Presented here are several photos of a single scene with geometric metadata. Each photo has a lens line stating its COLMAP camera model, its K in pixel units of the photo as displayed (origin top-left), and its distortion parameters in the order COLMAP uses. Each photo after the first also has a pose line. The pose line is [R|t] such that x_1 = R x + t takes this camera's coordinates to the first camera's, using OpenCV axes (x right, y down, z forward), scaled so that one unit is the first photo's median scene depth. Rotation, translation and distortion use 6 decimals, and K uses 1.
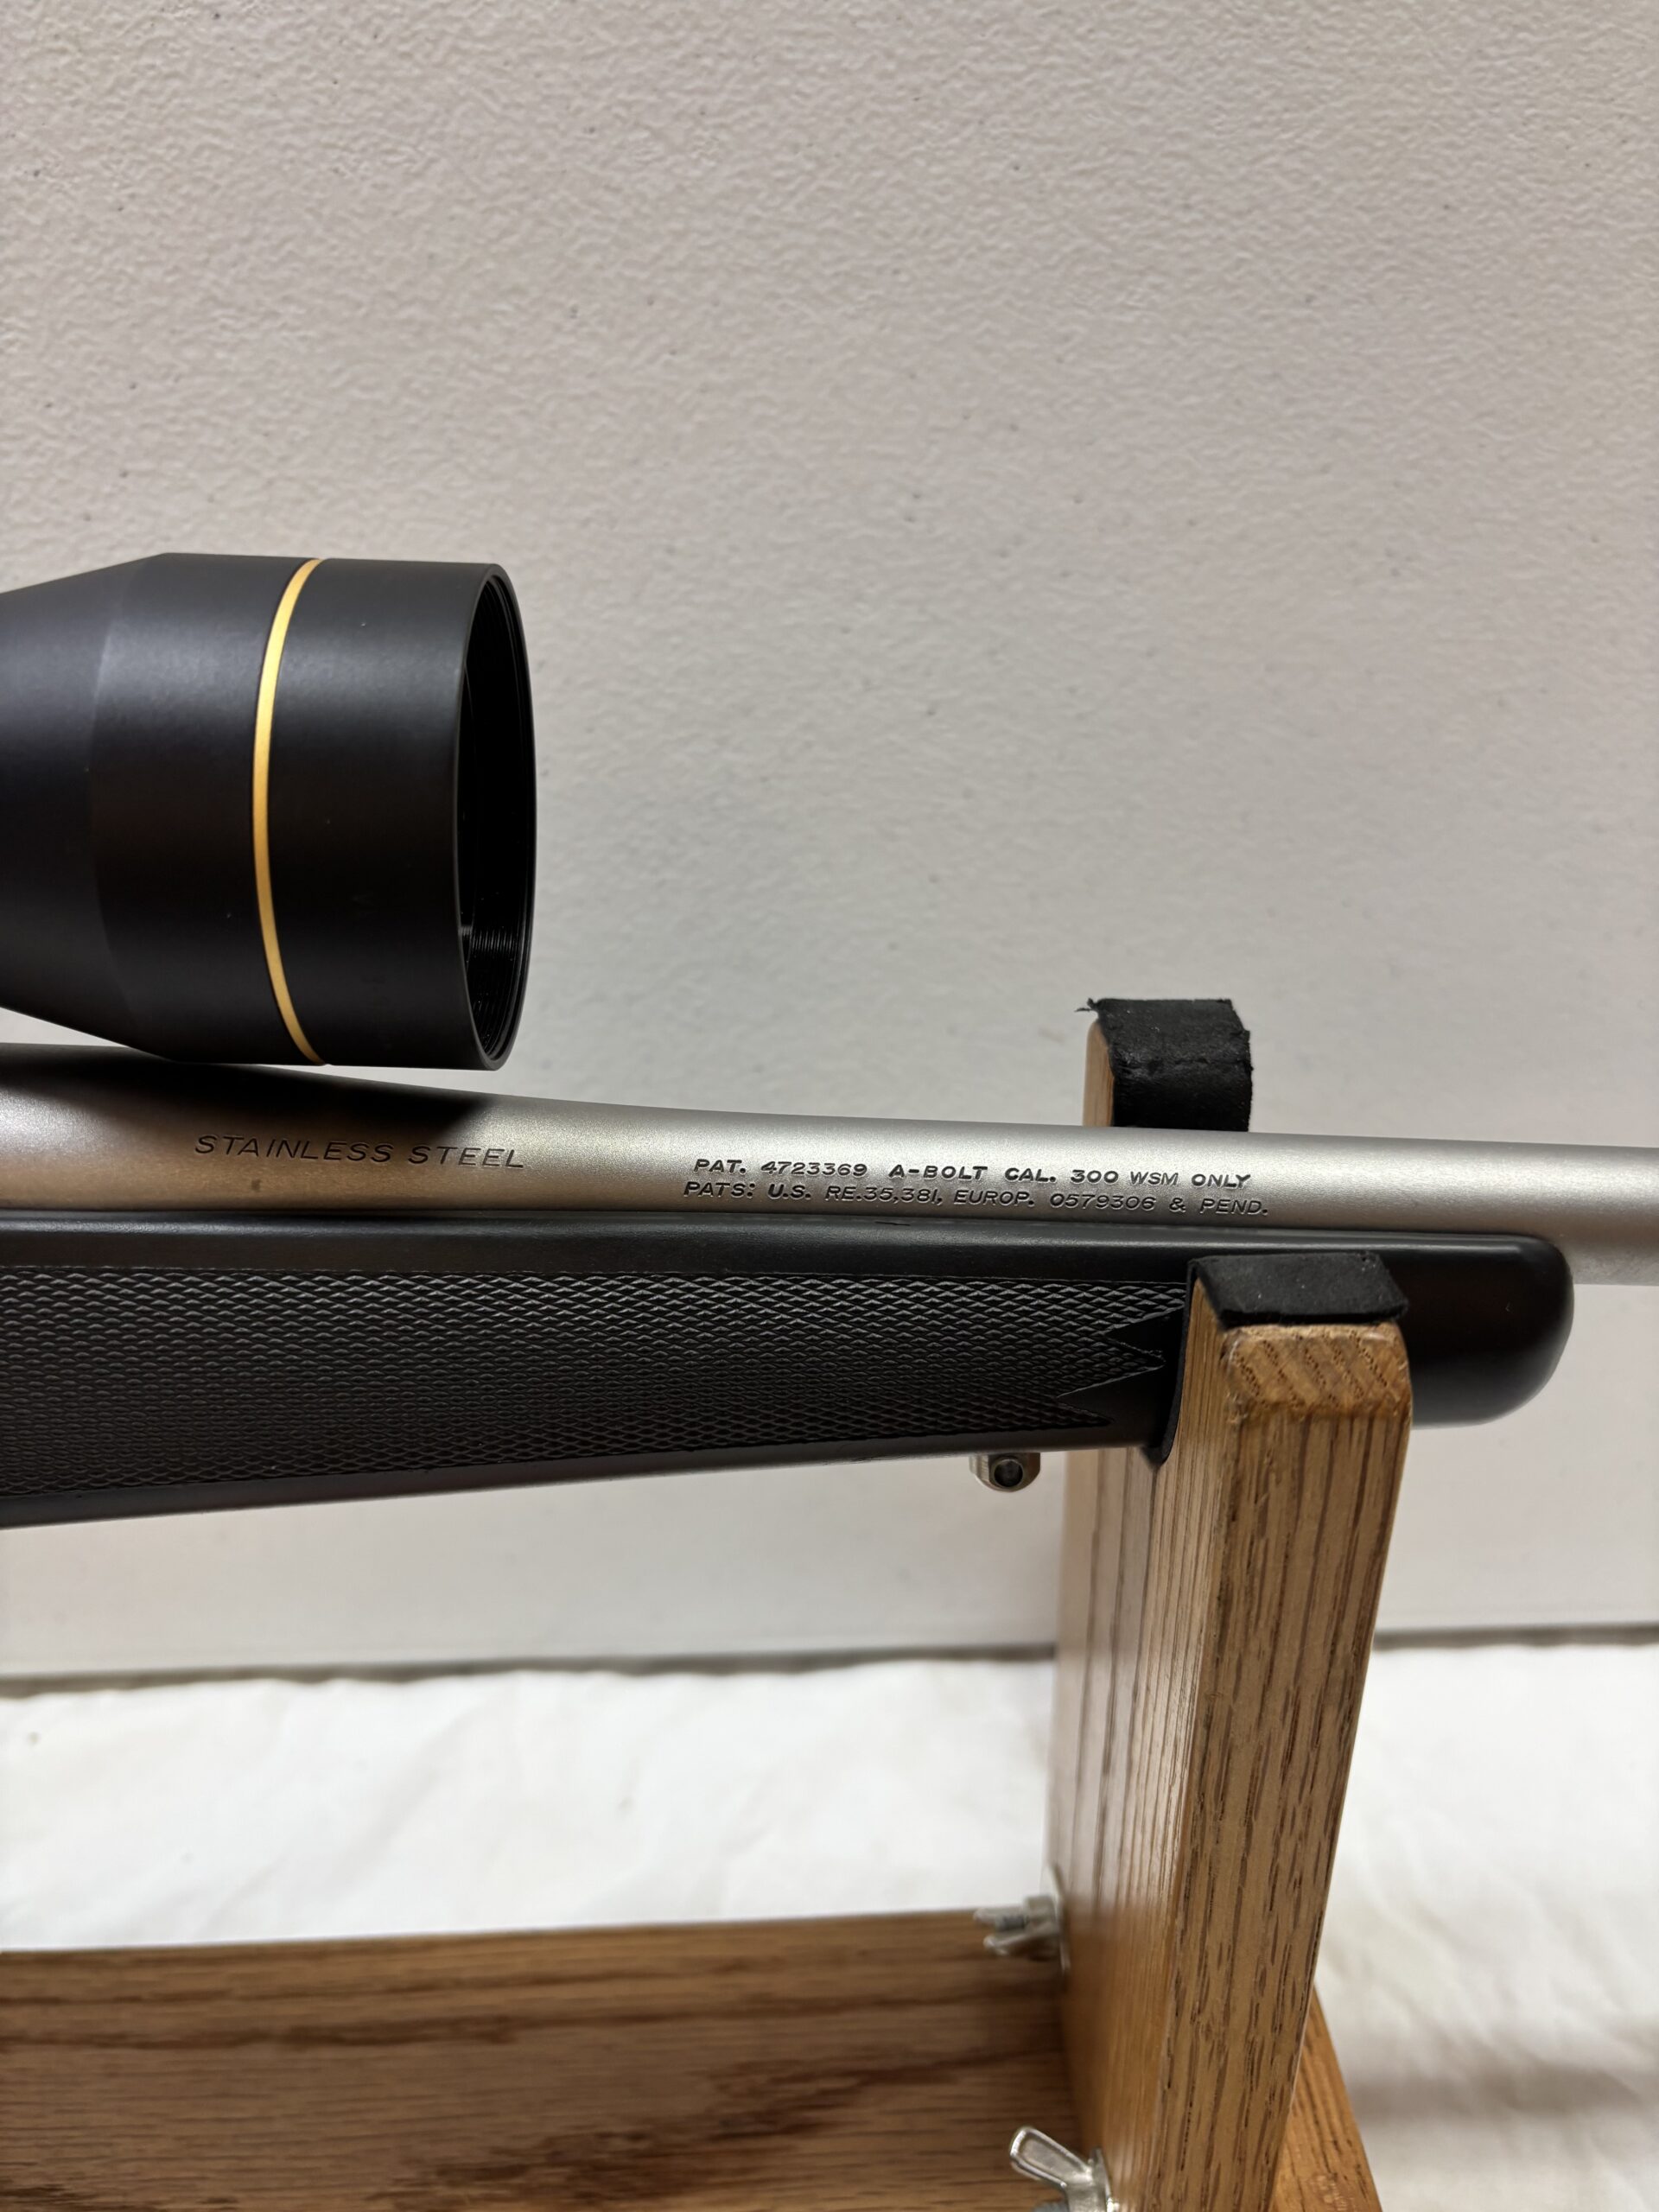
lens RADIAL K [[1709.6, 0, 832.1], [0, 1709.6, 1106.0], [0, 0, 1]] dist [-0.010839, -0.004100]
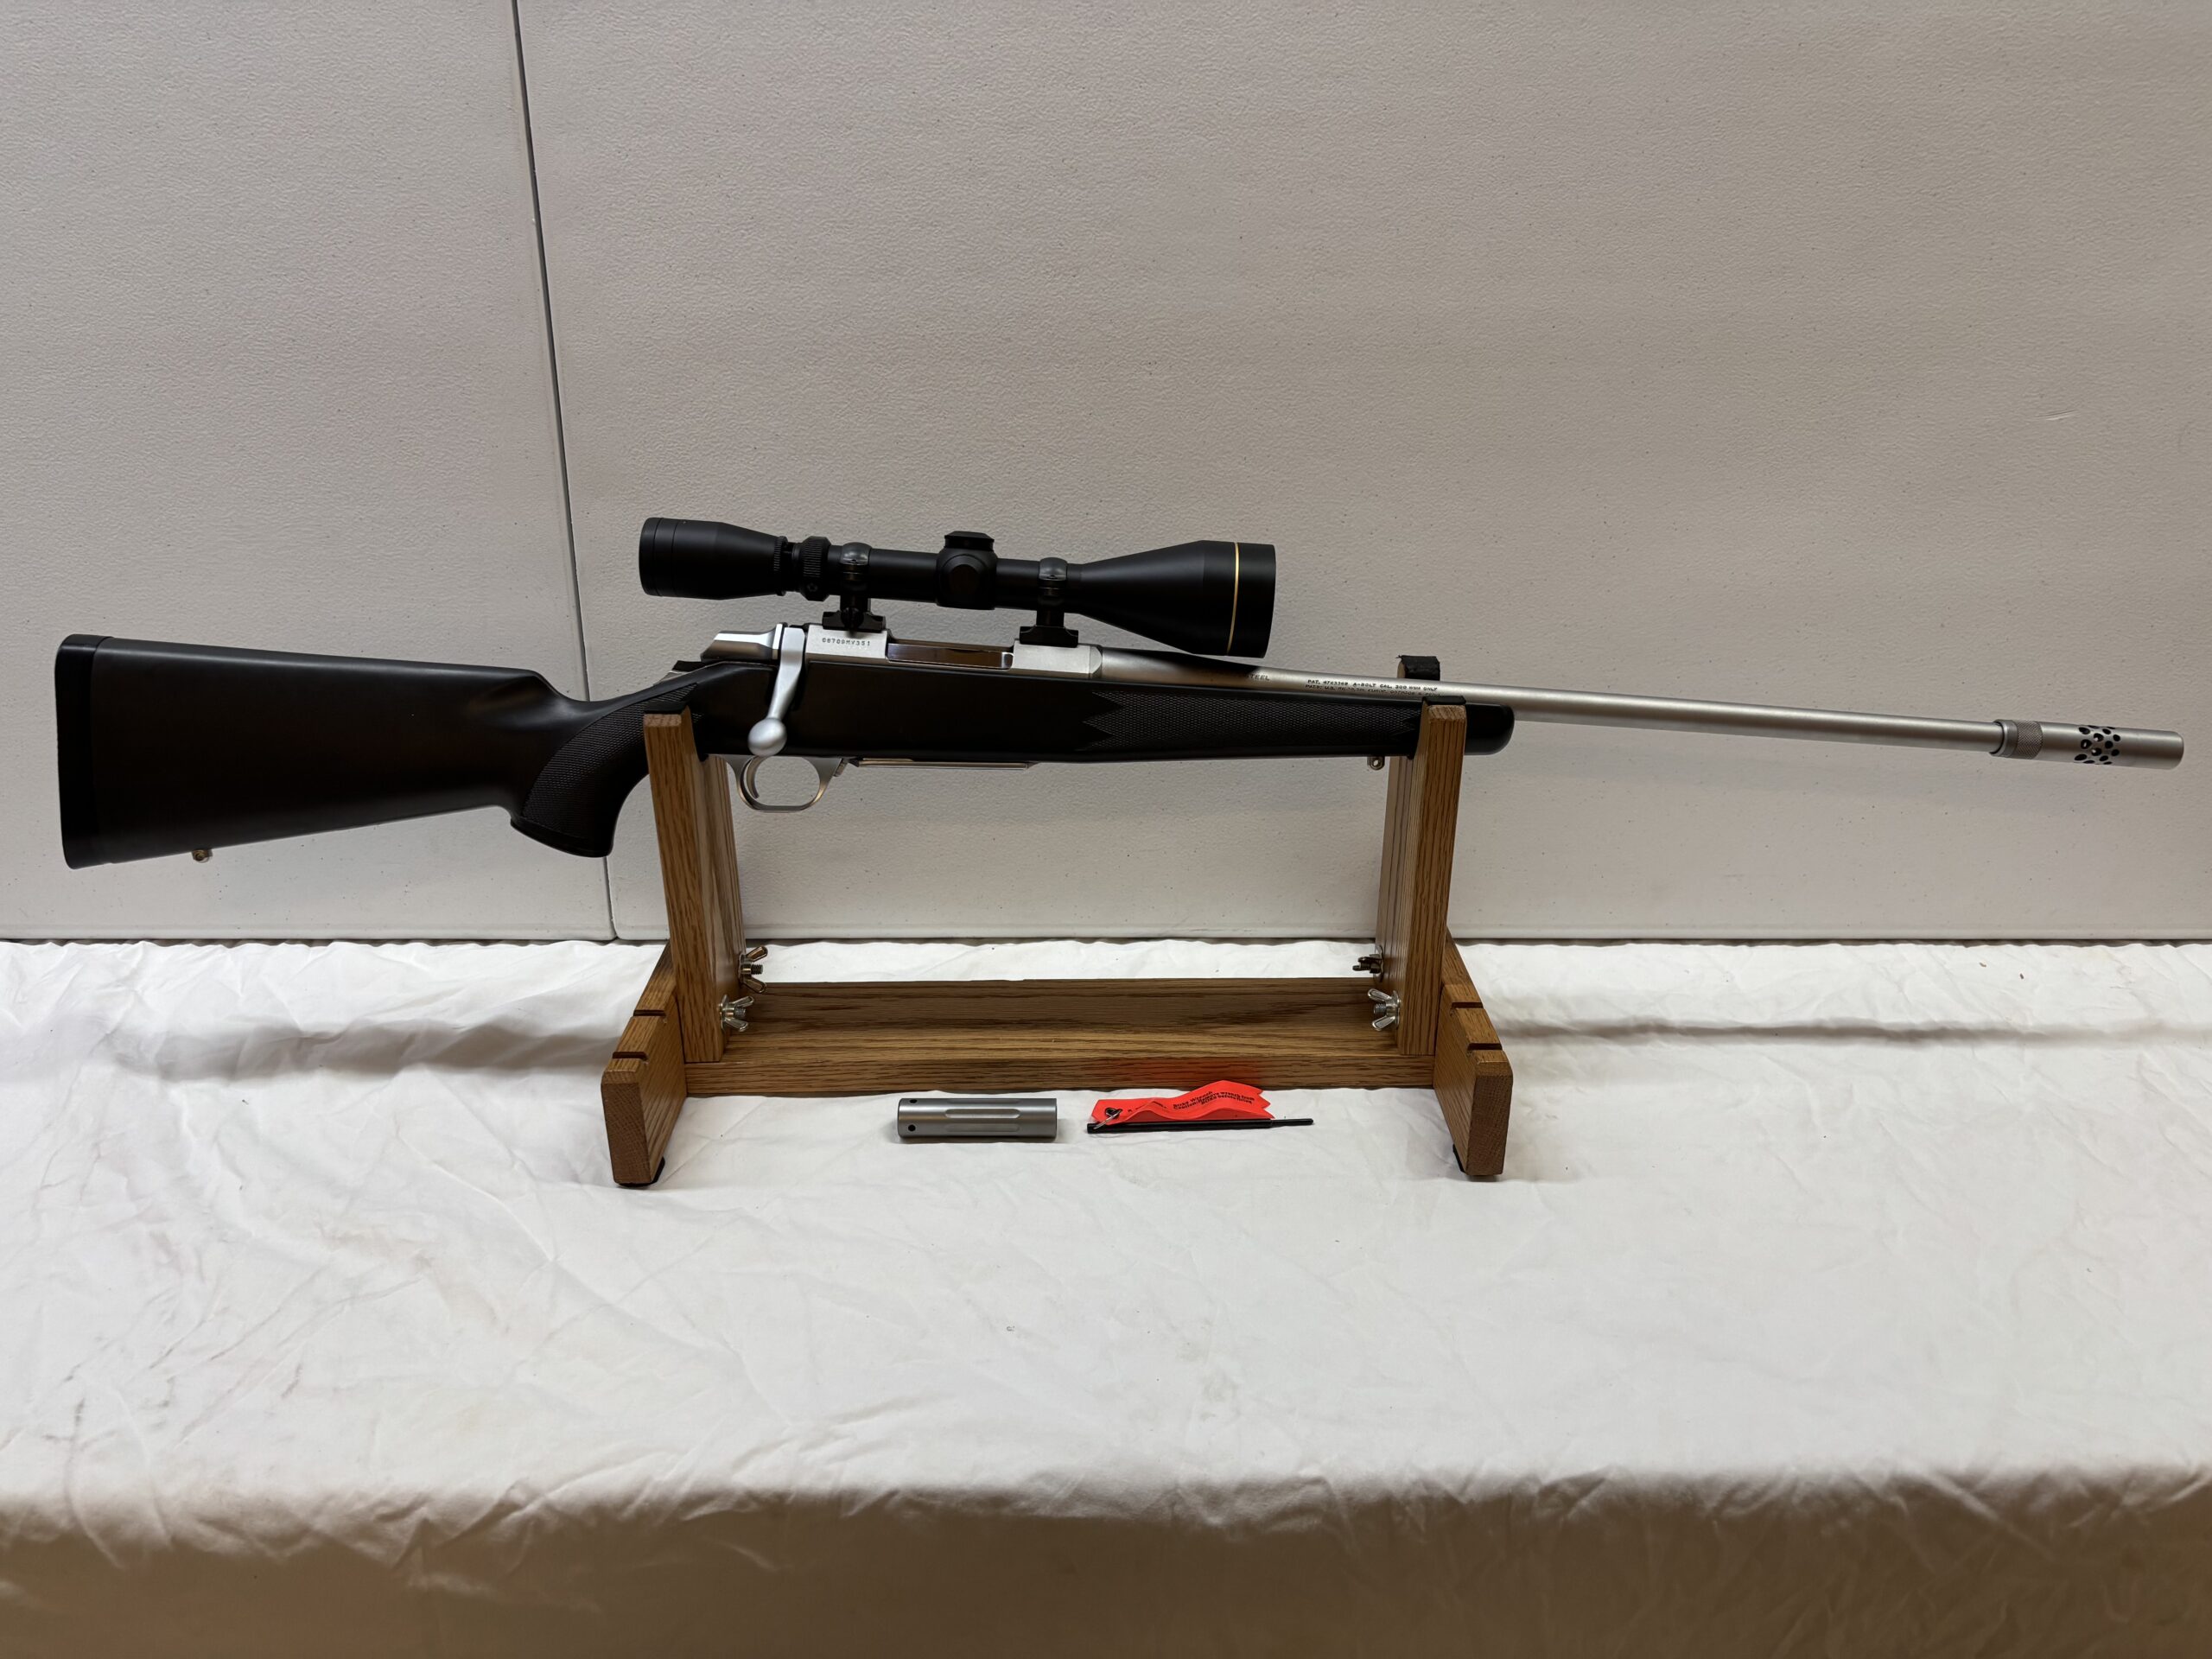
lens RADIAL K [[1701.5, 0, 1097.7], [0, 1701.5, 835.3], [0, 0, 1]] dist [0.072965, -0.154678]
pose [[0.999434, 0.033185, -0.005586, -0.553990], [-0.033537, 0.995890, -0.084127, 0.774899], [0.002771, 0.084267, 0.996439, -3.148439]]
